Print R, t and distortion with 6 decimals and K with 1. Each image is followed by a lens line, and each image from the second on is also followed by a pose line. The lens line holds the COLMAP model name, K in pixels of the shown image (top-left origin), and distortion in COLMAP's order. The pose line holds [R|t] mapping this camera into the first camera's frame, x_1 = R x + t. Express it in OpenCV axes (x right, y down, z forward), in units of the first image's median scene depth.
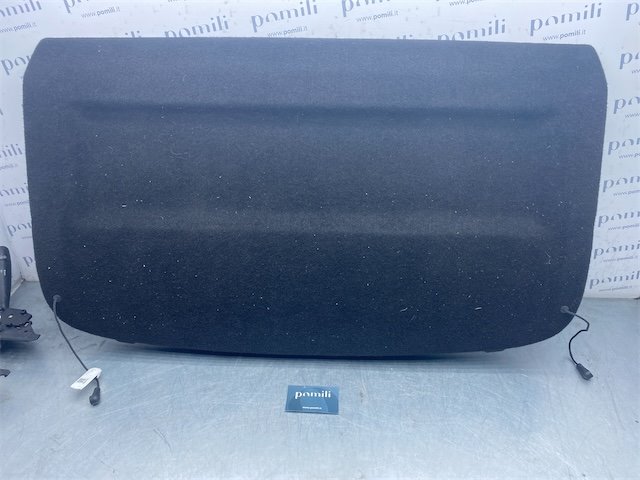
lens RADIAL K [[483.9, 0, 318.9], [0, 483.9, 231.7], [0, 0, 1]] dist [-0.000597, 0.004564]
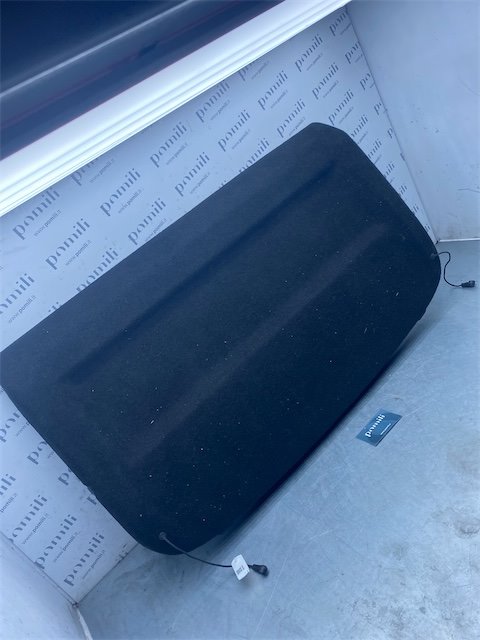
lens RADIAL K [[483.7, 0, 226.9], [0, 483.7, 319.1], [0, 0, 1]] dist [0.096317, -0.194826]
pose [[0.684373, -0.624142, 0.376935, -0.564329], [0.698794, 0.709024, -0.094721, 0.004846], [-0.208137, 0.328225, 0.921384, -0.138249]]
